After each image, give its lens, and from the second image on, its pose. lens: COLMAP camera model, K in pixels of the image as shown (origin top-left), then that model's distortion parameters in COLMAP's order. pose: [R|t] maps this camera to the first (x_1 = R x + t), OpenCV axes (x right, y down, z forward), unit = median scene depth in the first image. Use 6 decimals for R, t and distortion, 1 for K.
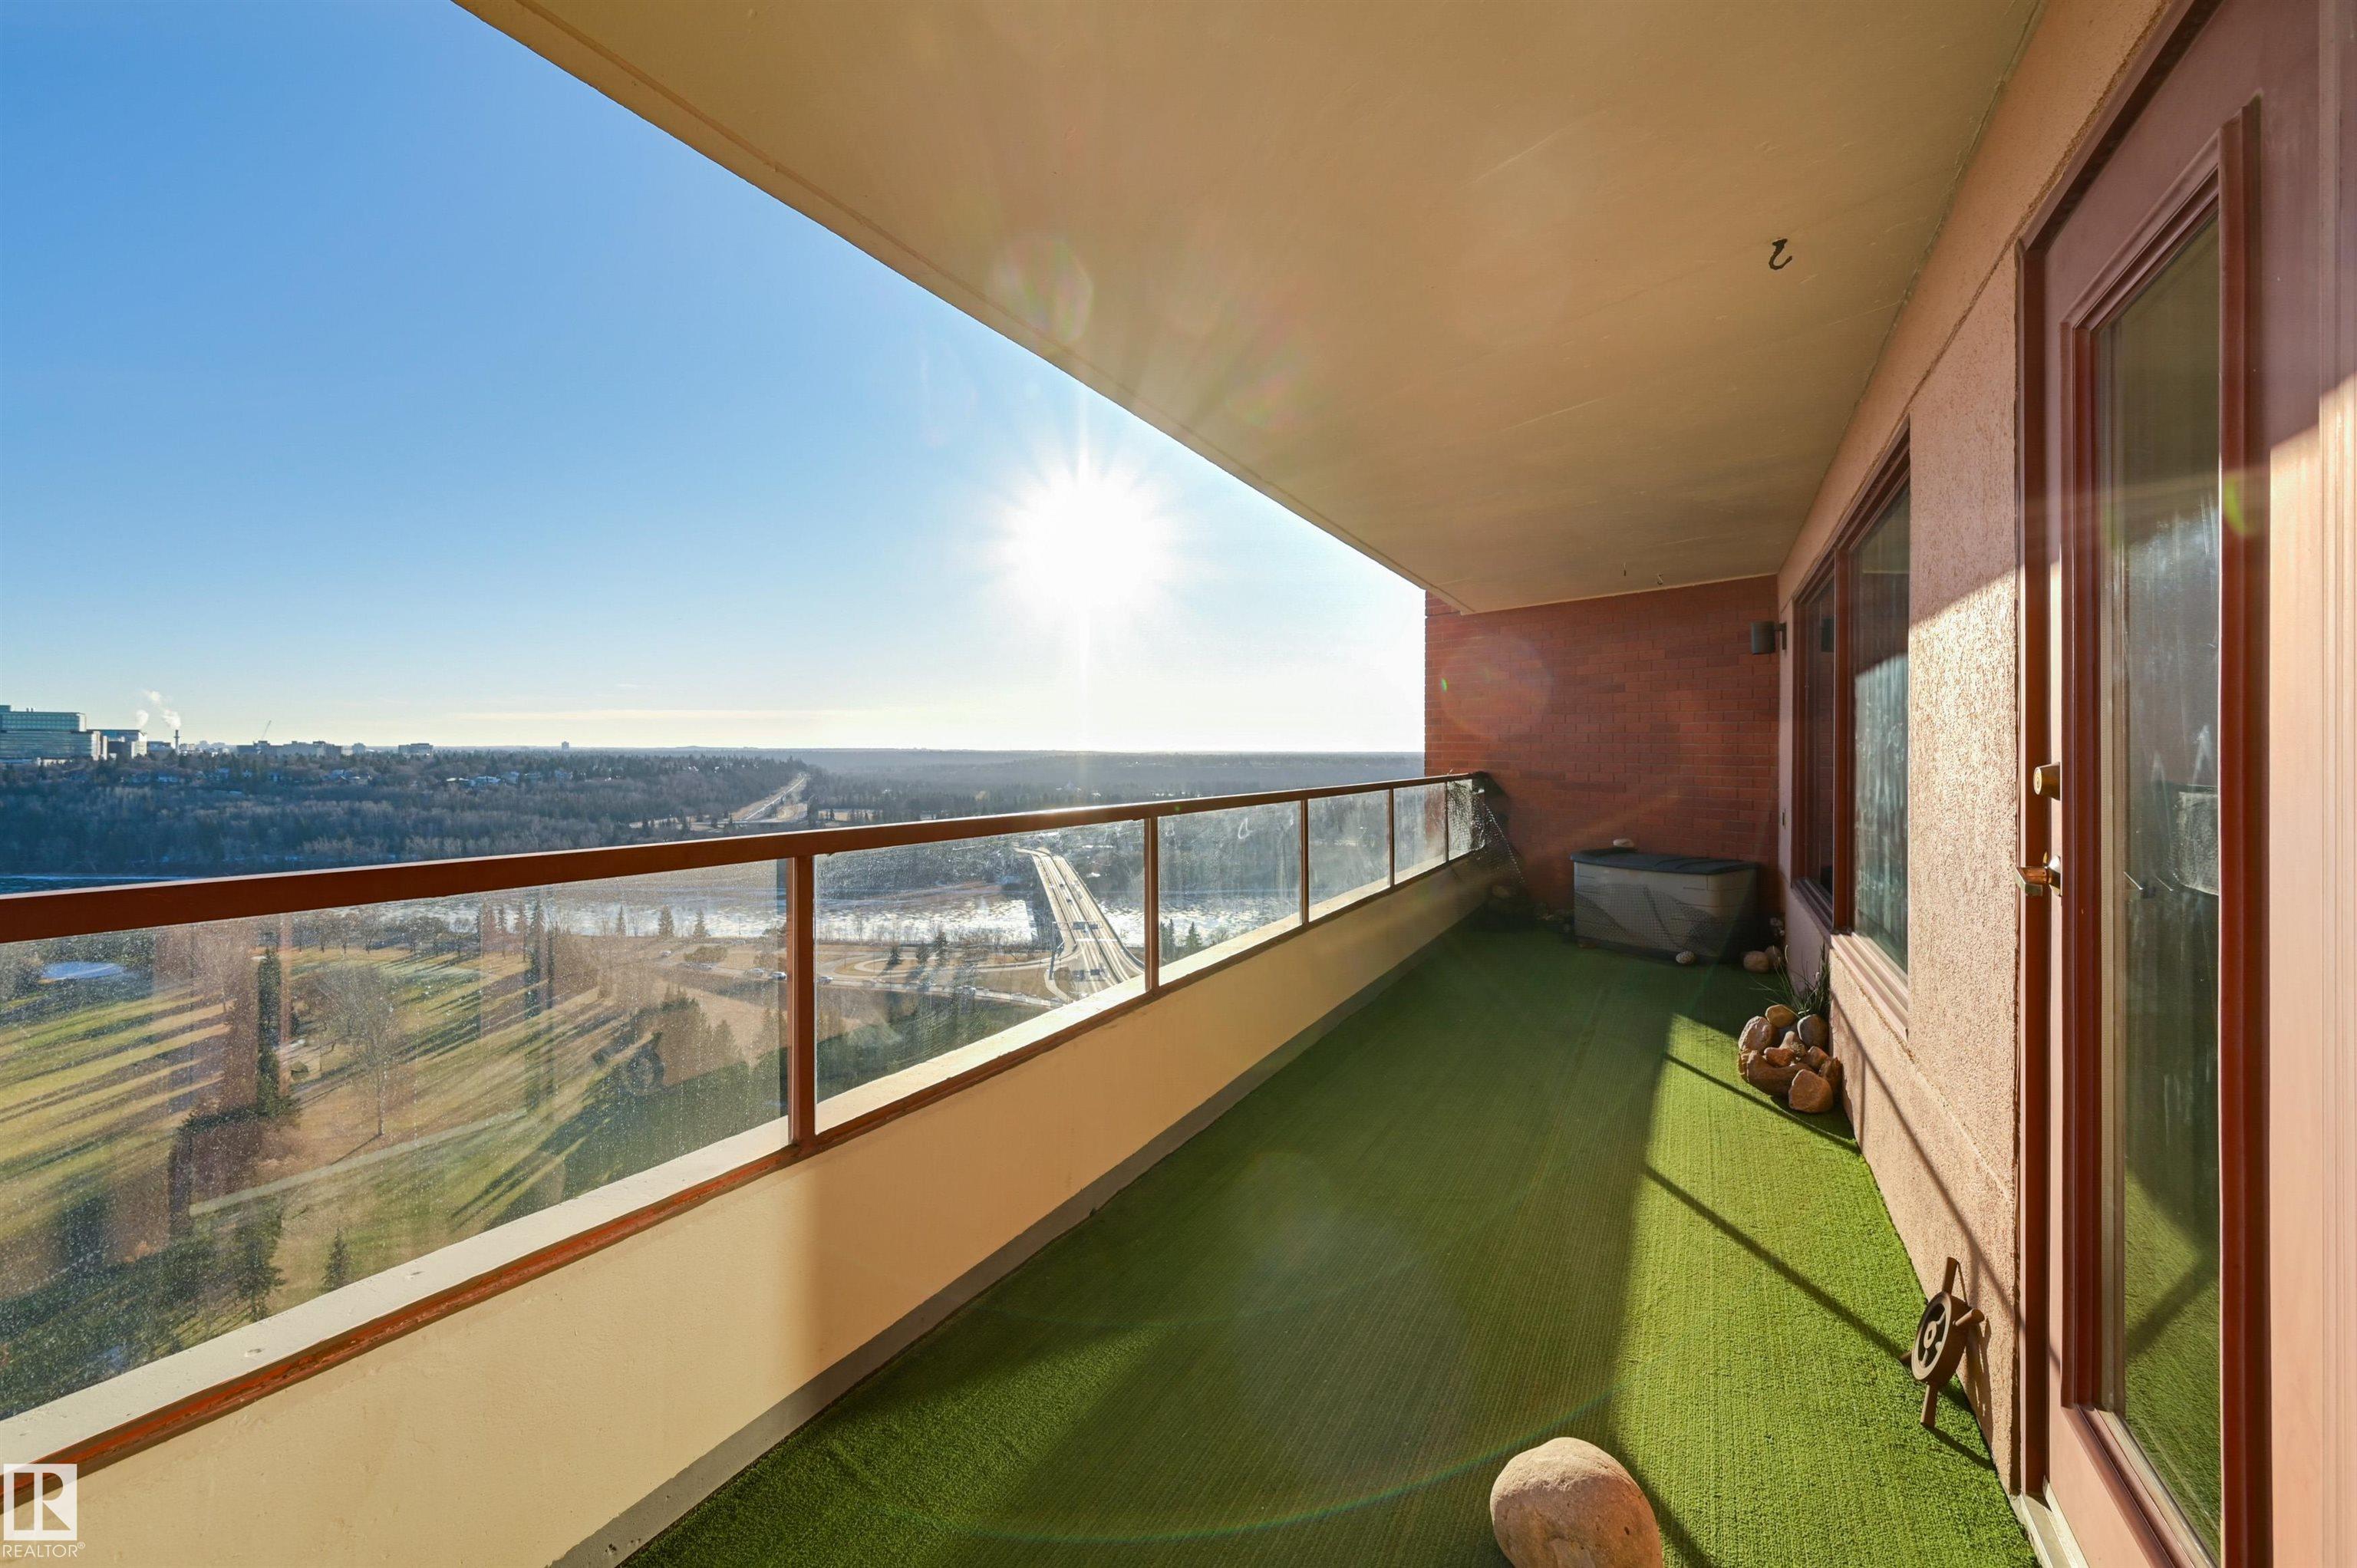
lens RADIAL K [[976.5, 0, 1167.5], [0, 976.5, 753.3], [0, 0, 1]] dist [0.000946, 0.000201]
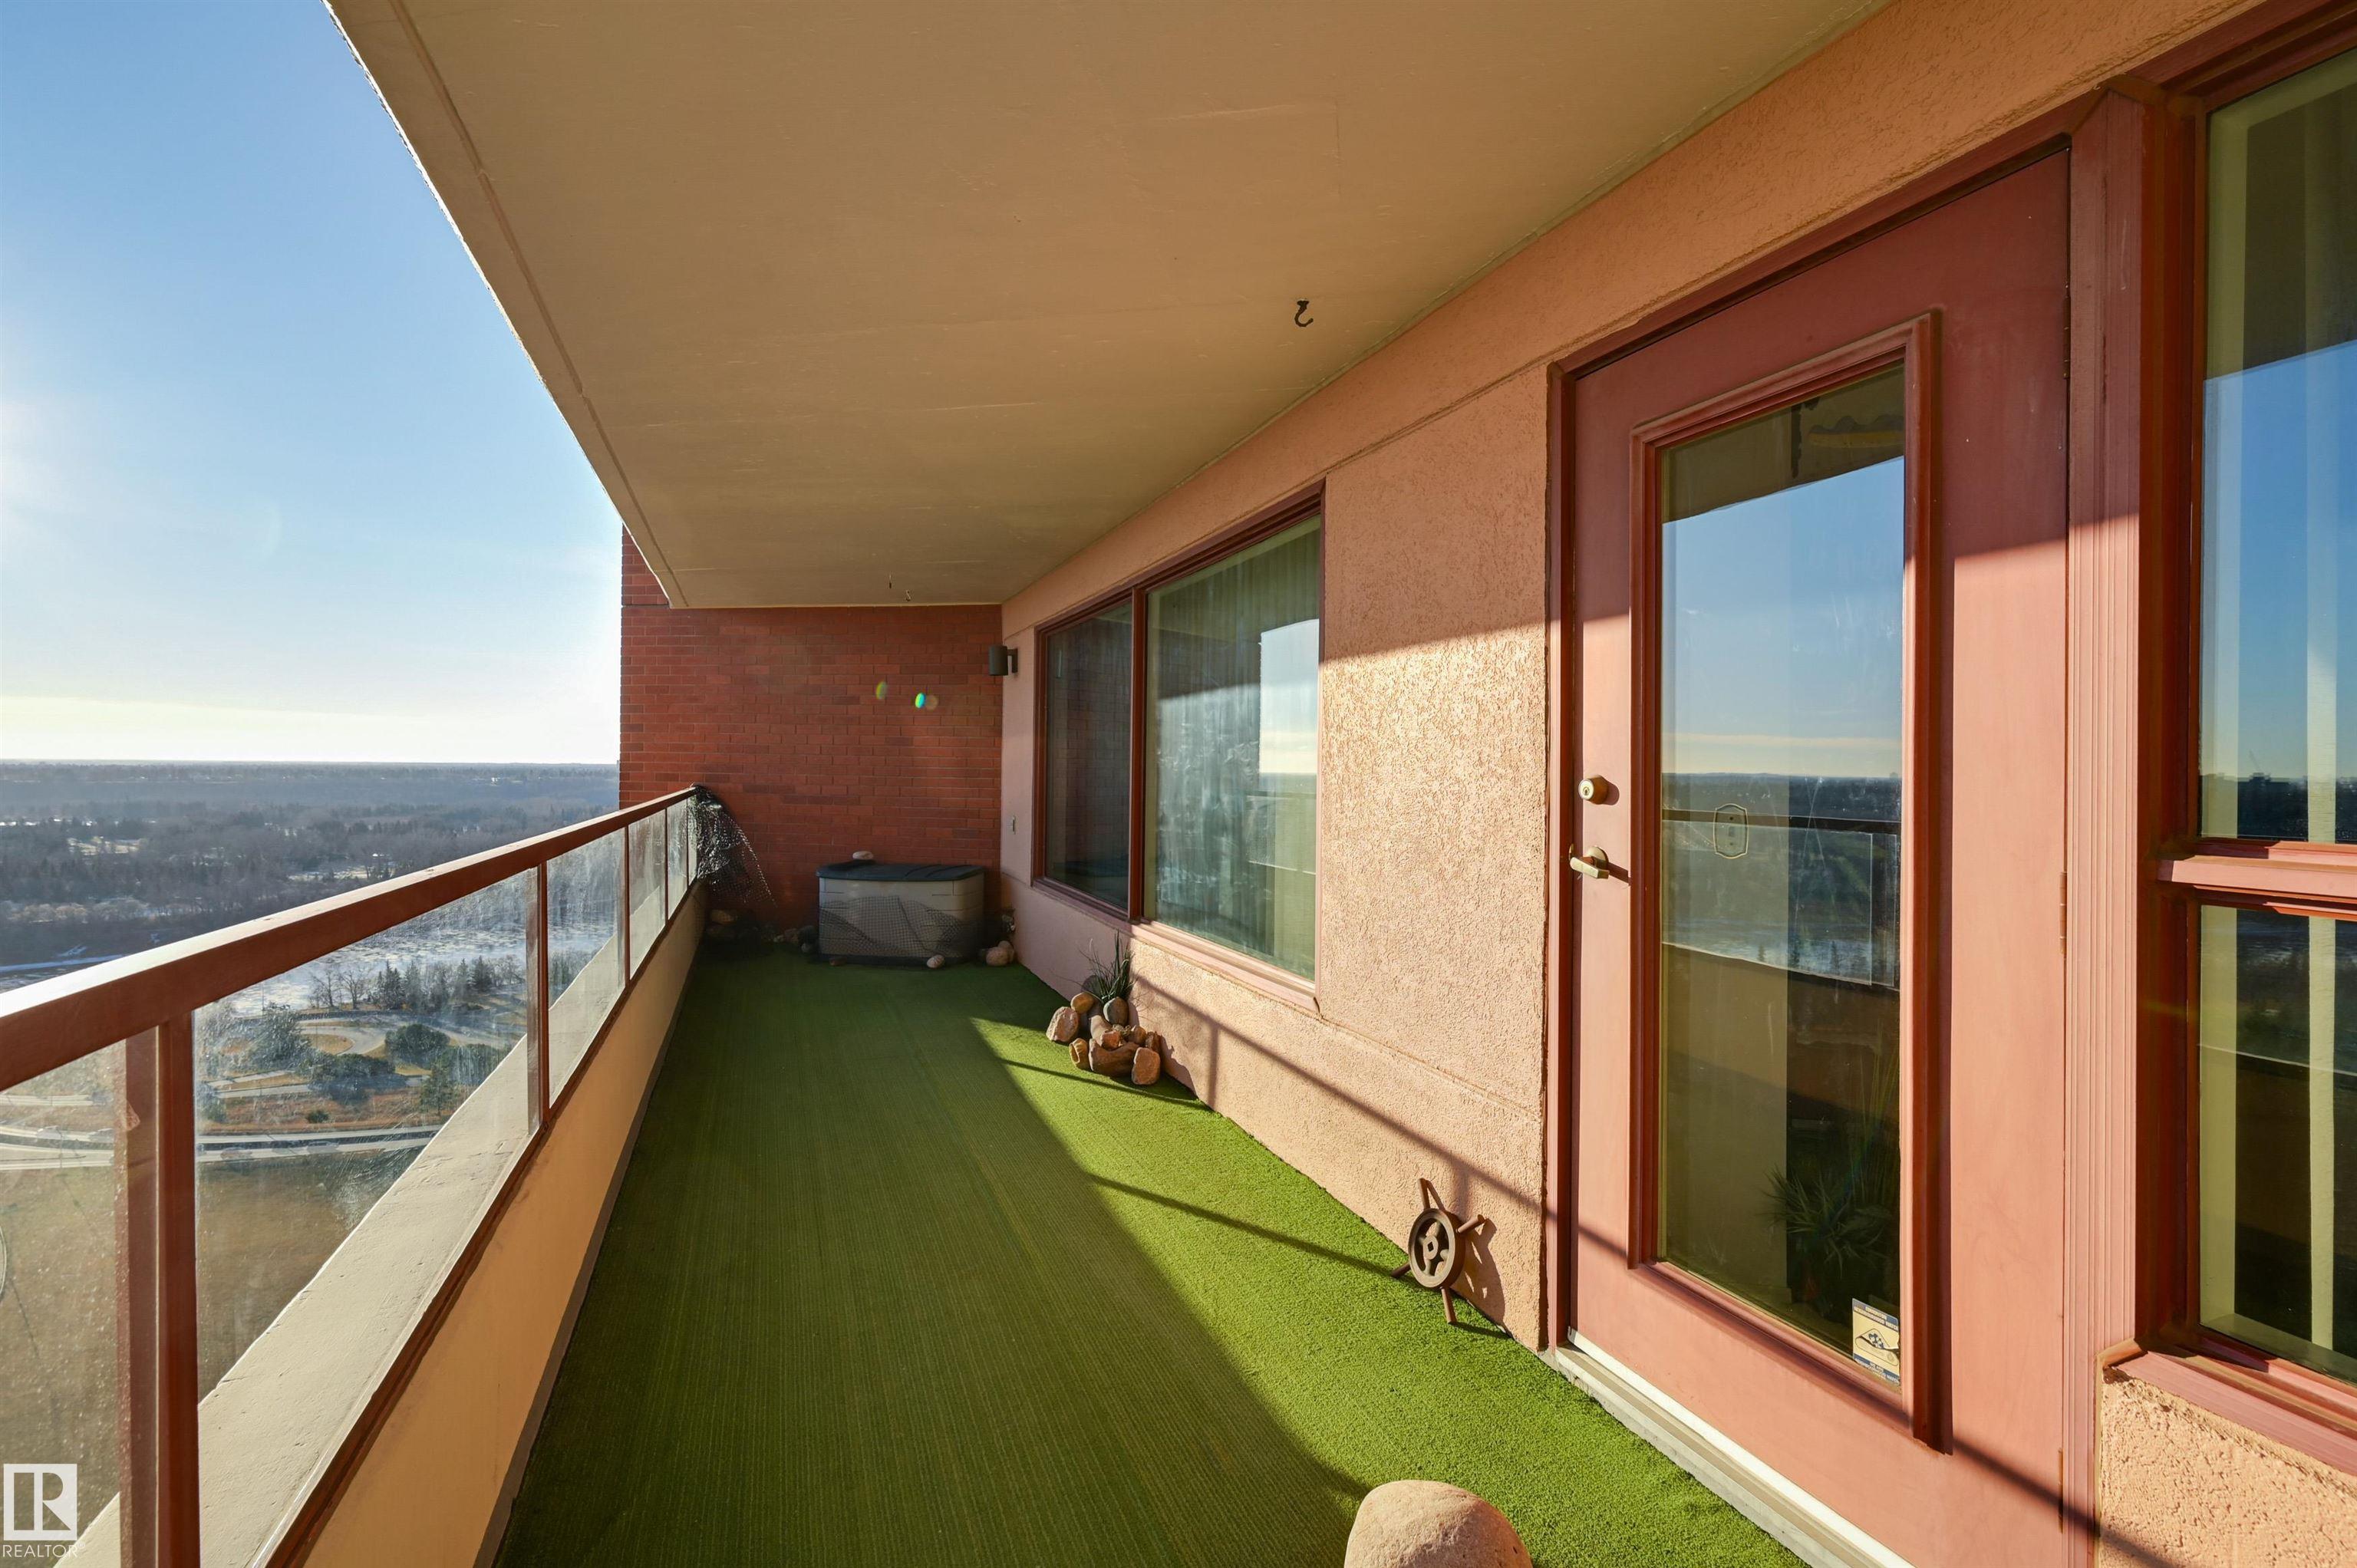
lens RADIAL K [[1009.4, 0, 1180.8], [0, 1009.4, 771.2], [0, 0, 1]] dist [-0.001427, 0.000064]
pose [[0.697458, 0.000933, 0.716625, -0.137609], [-0.005261, 0.999979, 0.003819, 0.000712], [-0.716606, -0.006434, 0.697448, 0.146502]]
